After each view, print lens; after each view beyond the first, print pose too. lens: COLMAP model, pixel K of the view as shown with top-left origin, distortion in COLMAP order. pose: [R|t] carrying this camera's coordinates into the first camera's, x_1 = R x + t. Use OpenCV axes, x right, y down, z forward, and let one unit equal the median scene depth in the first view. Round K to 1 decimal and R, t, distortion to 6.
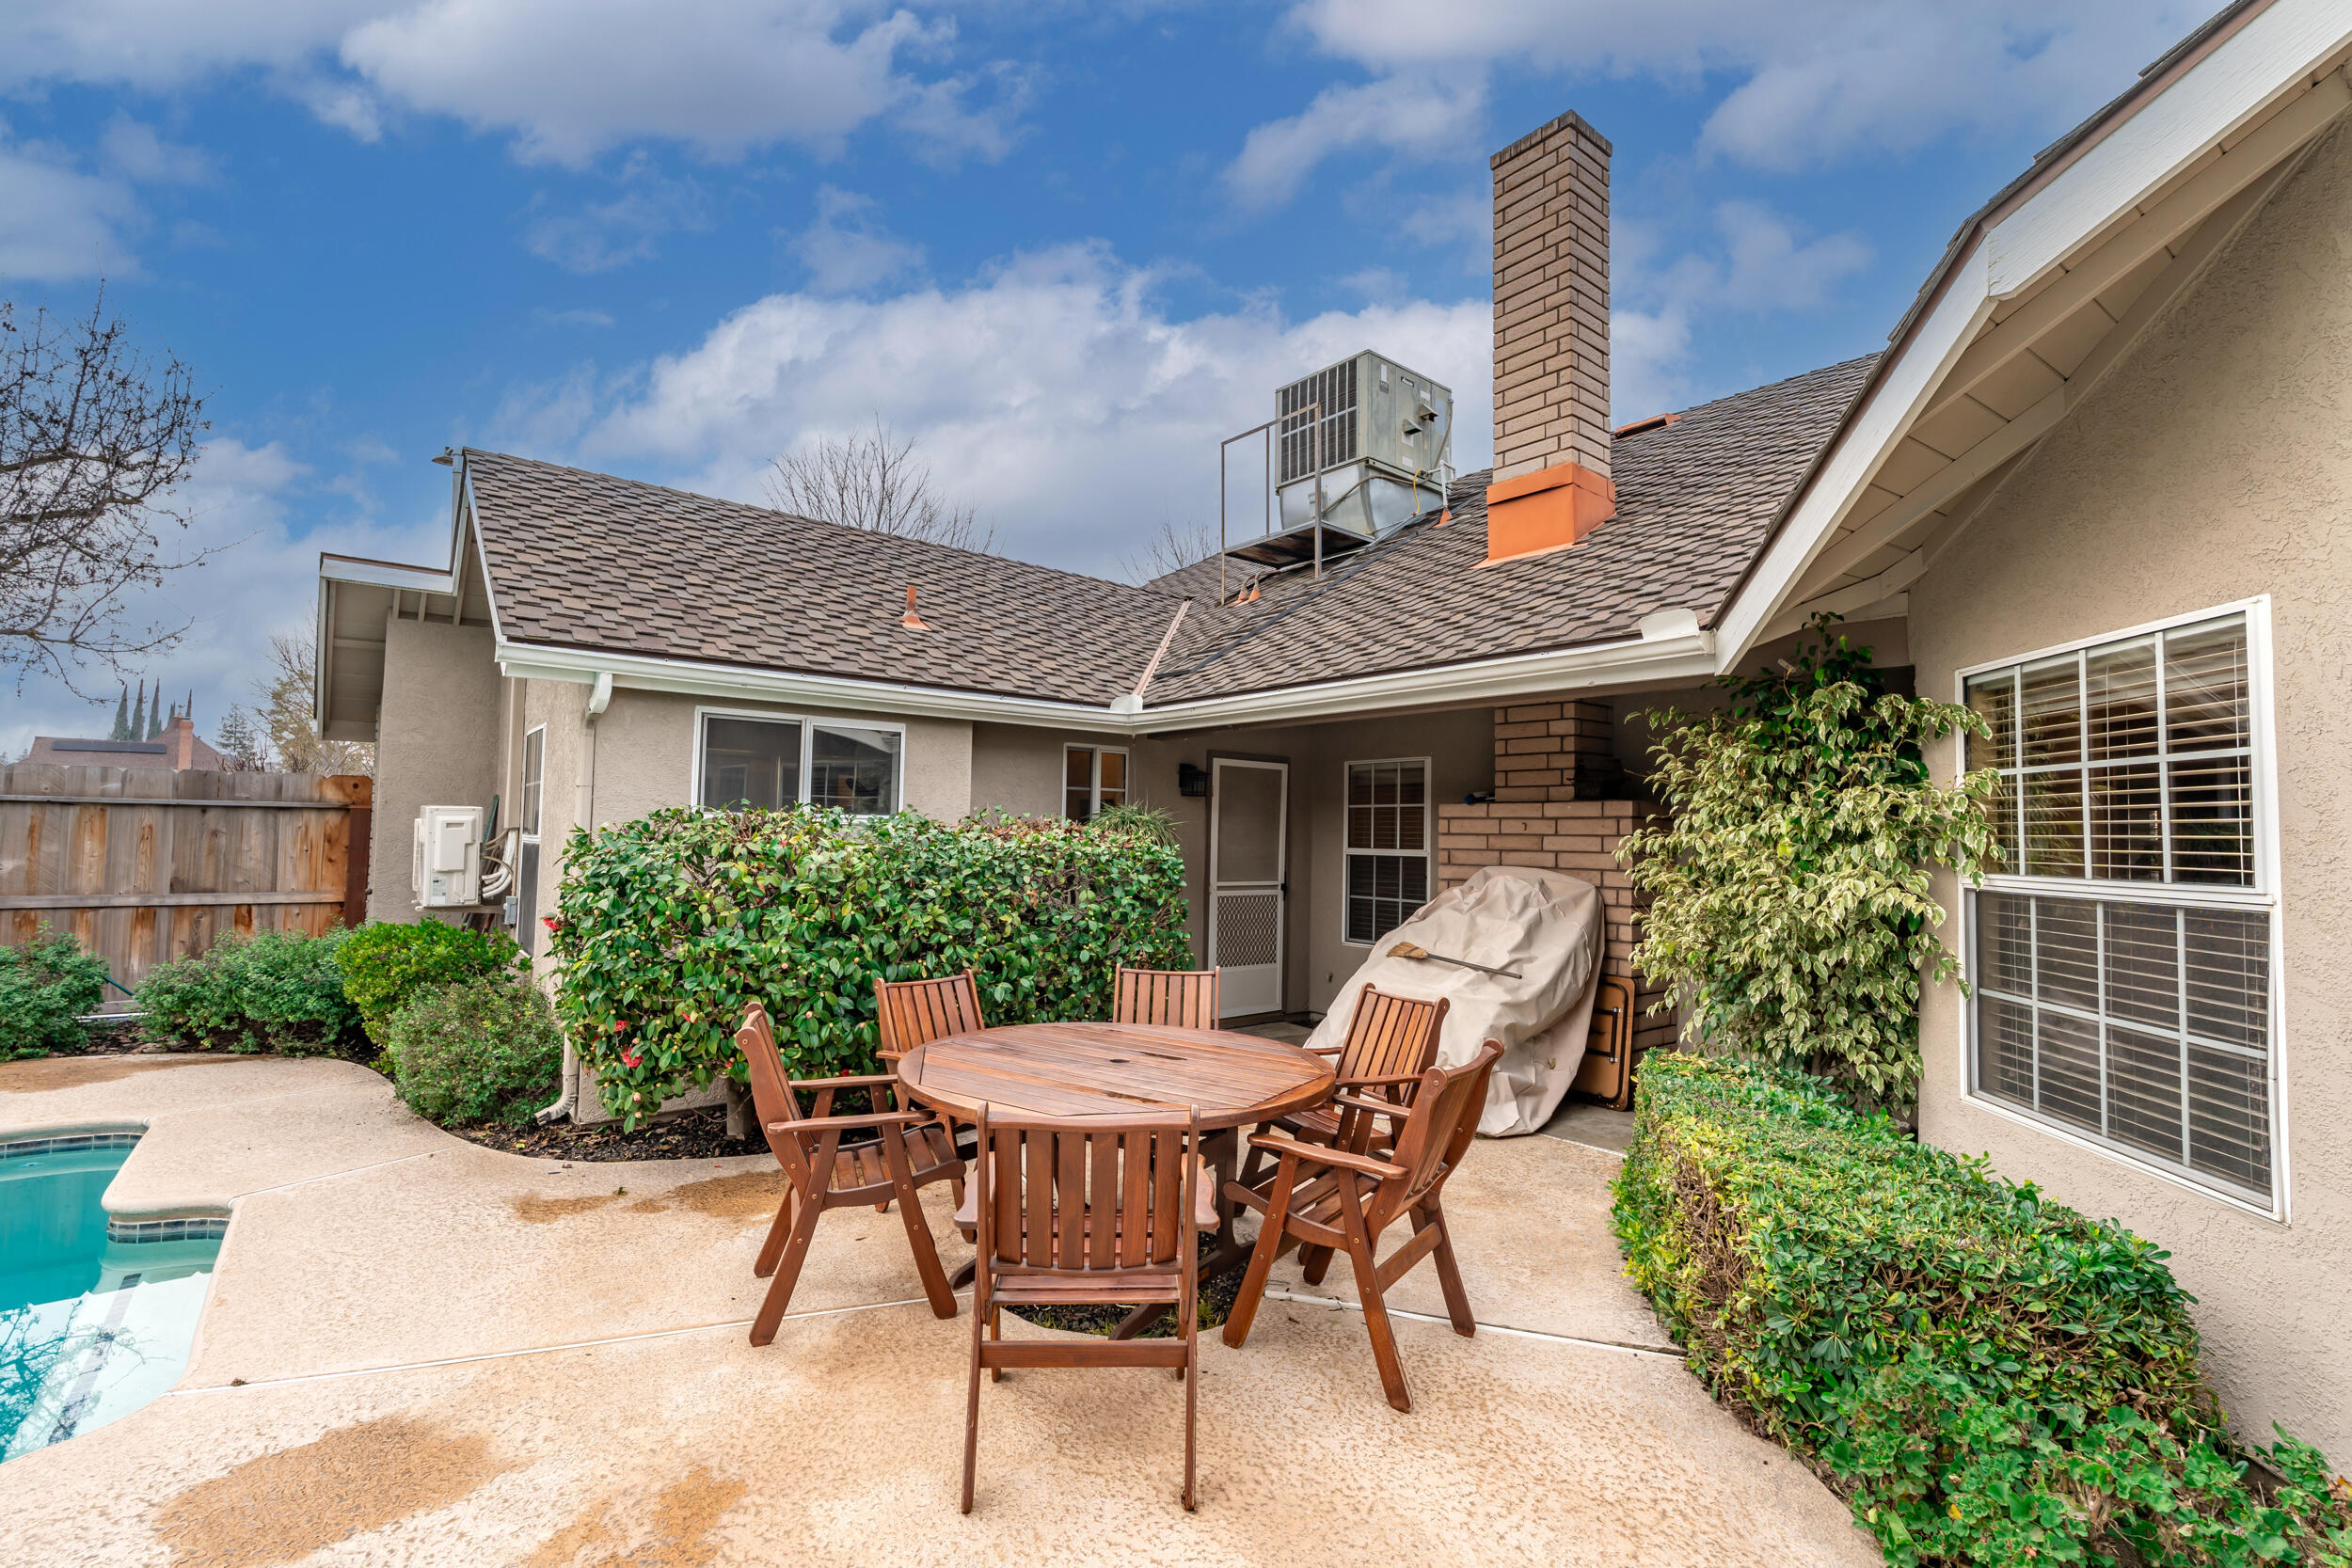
lens RADIAL K [[1062.7, 0, 1176.4], [0, 1062.7, 784.9], [0, 0, 1]] dist [-0.011350, 0.004058]
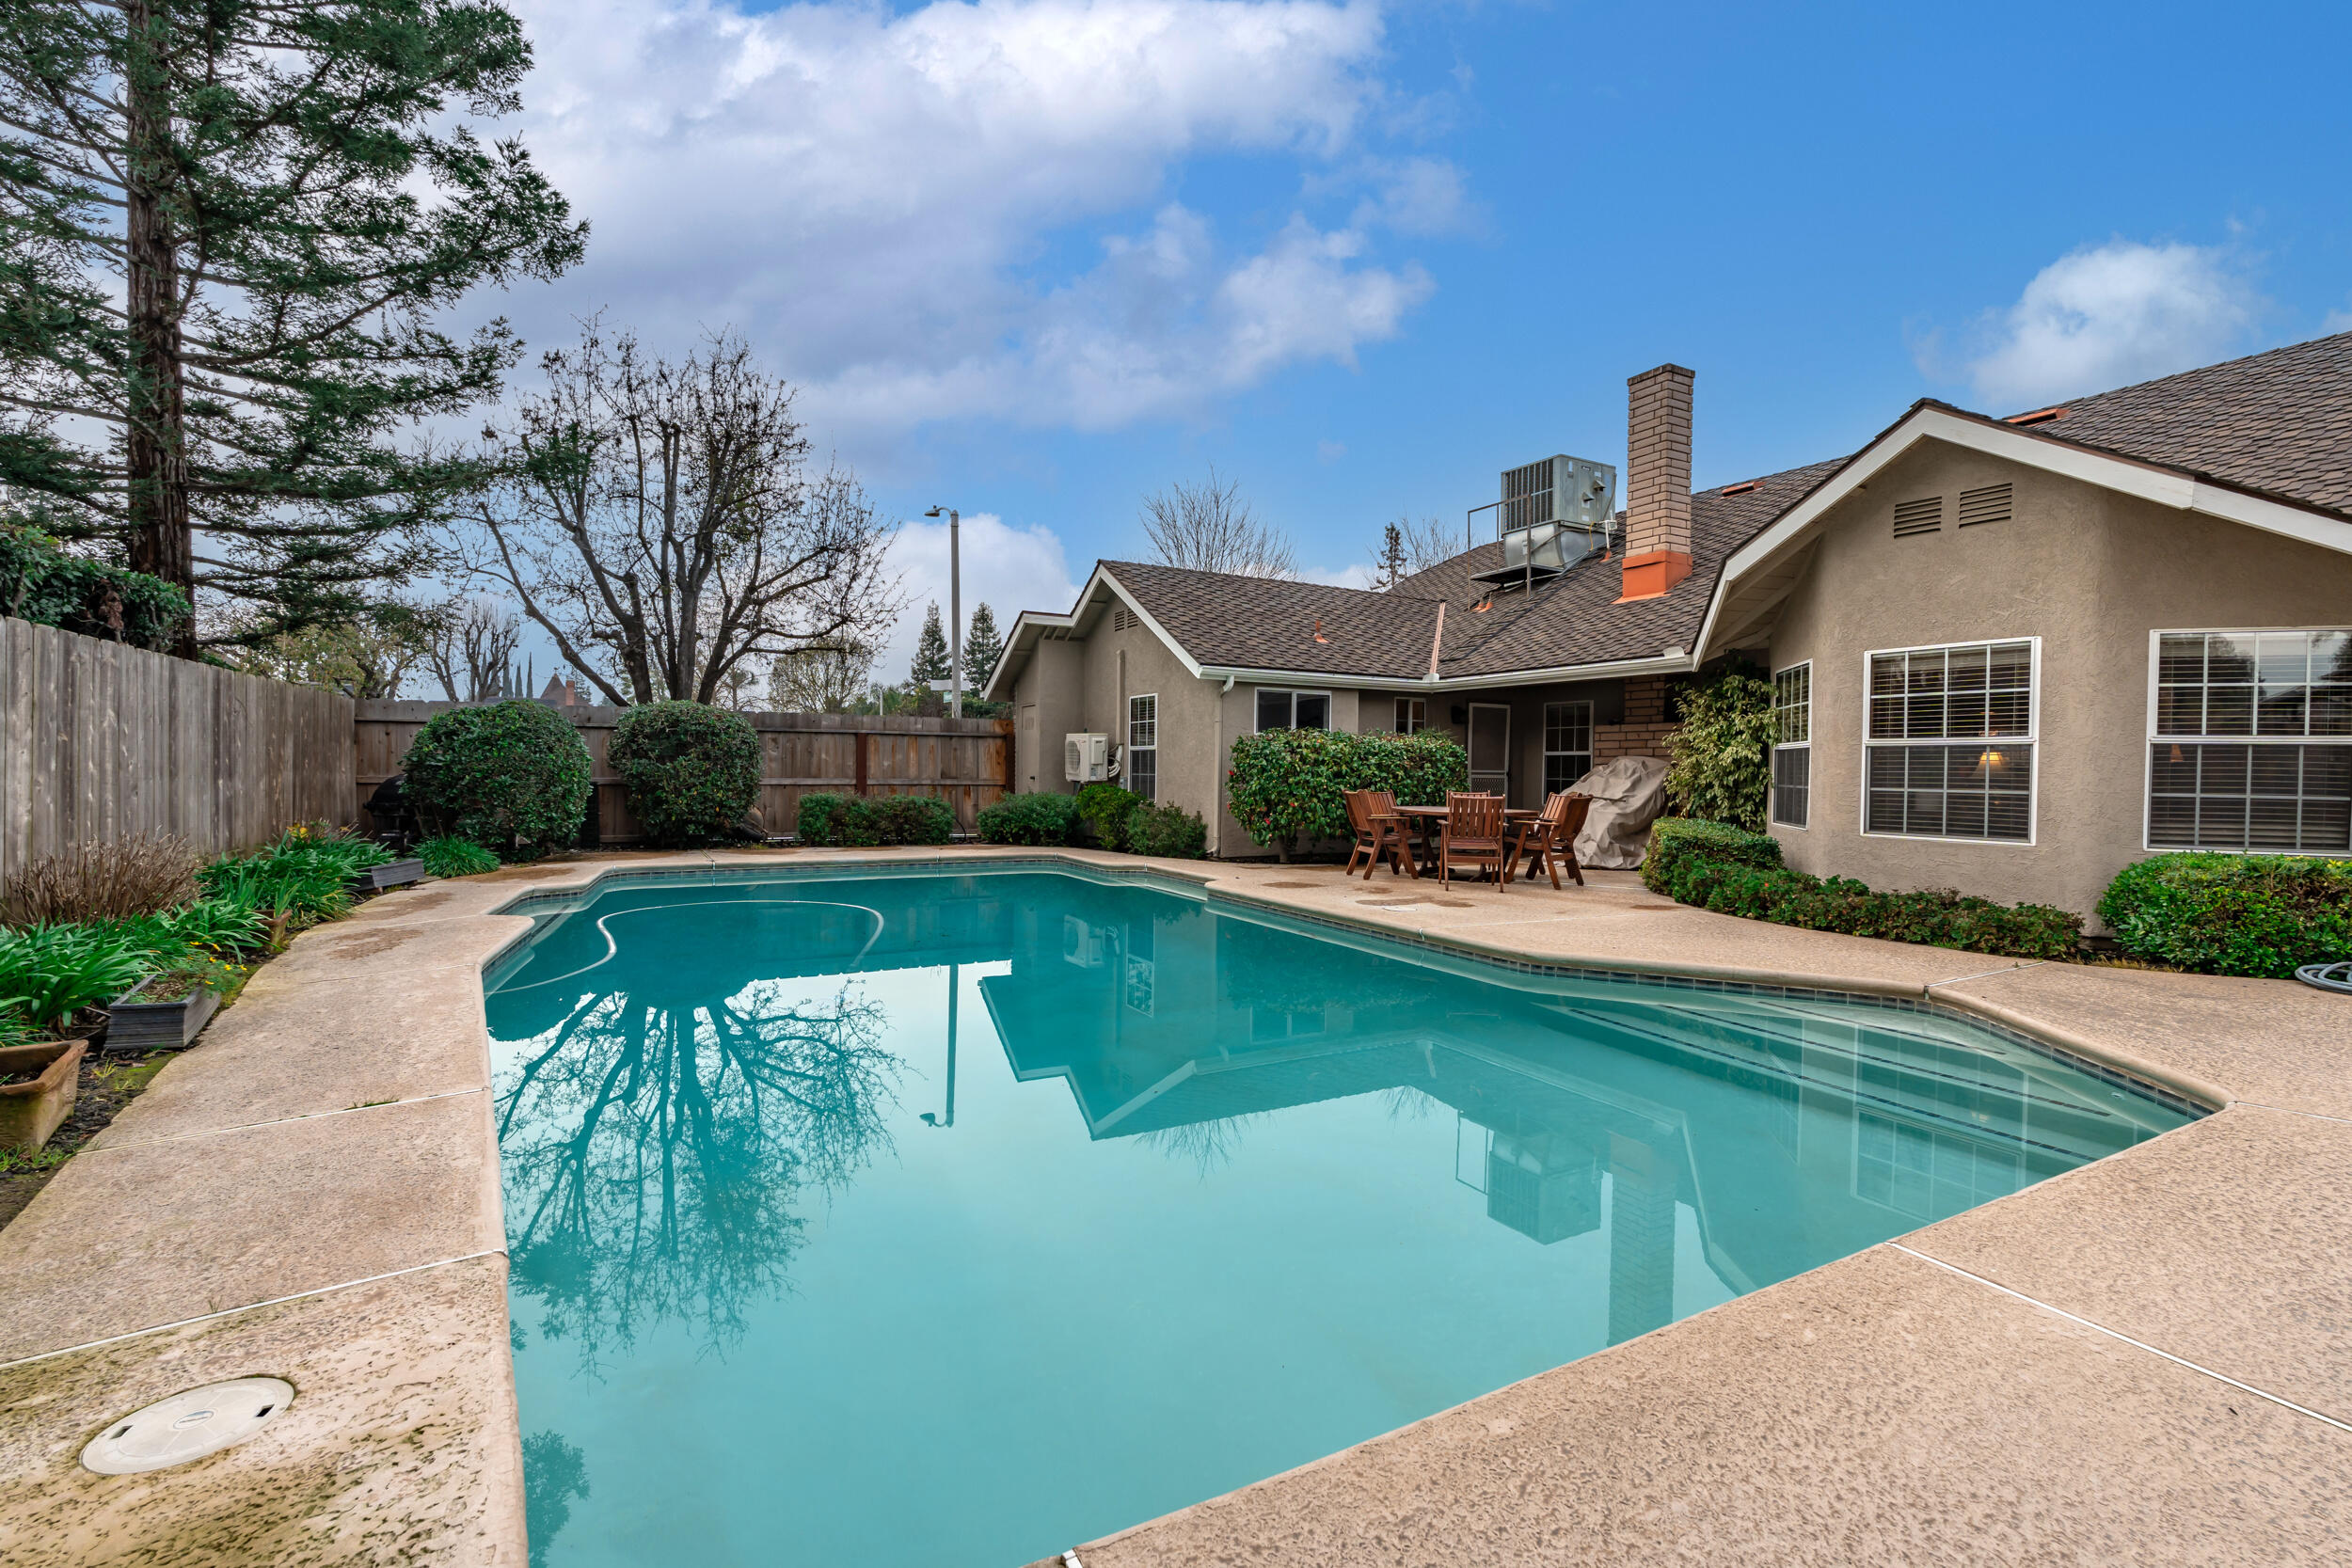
lens RADIAL K [[1062.7, 0, 1172.0], [0, 1062.7, 789.5], [0, 0, 1]] dist [-0.011350, 0.004058]
pose [[0.983357, -0.003862, -0.181642, -0.166364], [0.015704, 0.997839, 0.063799, -0.000594], [0.181004, -0.065589, 0.981293, -1.090752]]
